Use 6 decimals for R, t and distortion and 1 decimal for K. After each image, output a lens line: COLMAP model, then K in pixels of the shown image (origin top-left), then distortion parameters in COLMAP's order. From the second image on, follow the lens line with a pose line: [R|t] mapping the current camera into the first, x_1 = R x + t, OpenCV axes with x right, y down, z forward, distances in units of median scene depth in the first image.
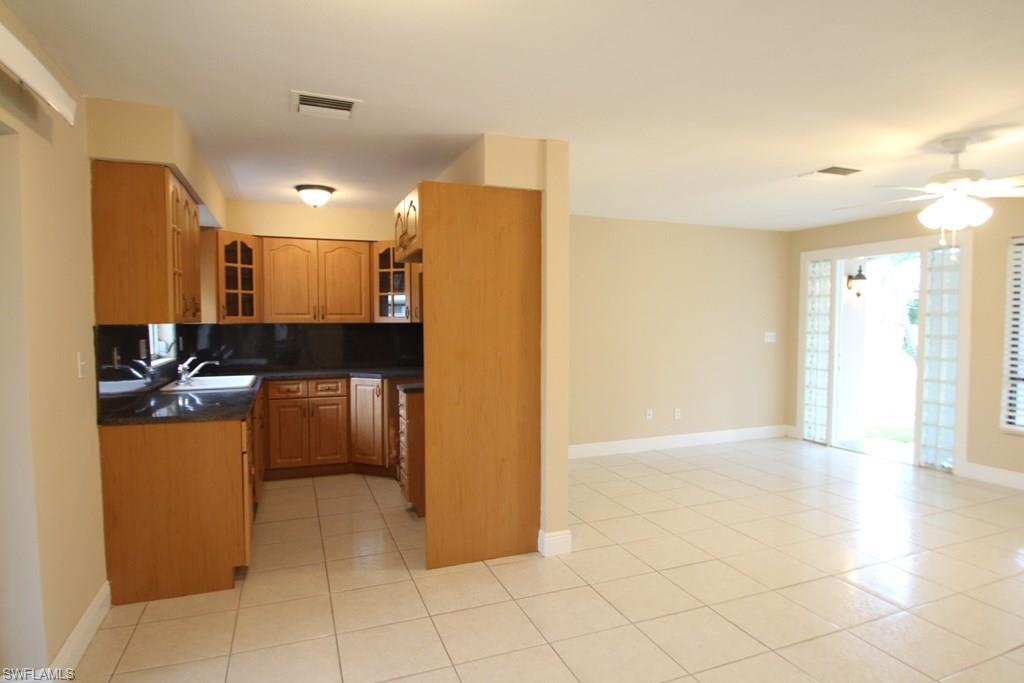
lens RADIAL K [[580.3, 0, 532.5], [0, 580.3, 347.4], [0, 0, 1]] dist [-0.026078, 0.000220]
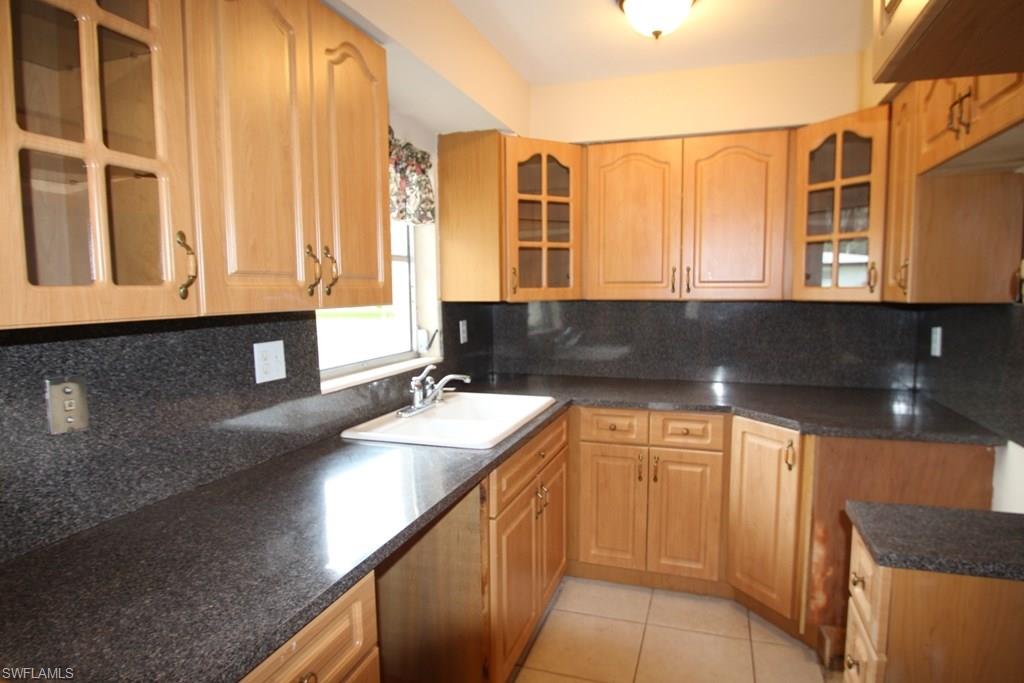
lens RADIAL K [[580.3, 0, 532.5], [0, 580.3, 347.4], [0, 0, 1]] dist [-0.026078, 0.000220]
pose [[0.765623, 0.057535, -0.640712, -0.139701], [-0.025753, 0.997935, 0.058840, -0.027592], [0.642774, -0.028549, 0.765524, 0.535479]]
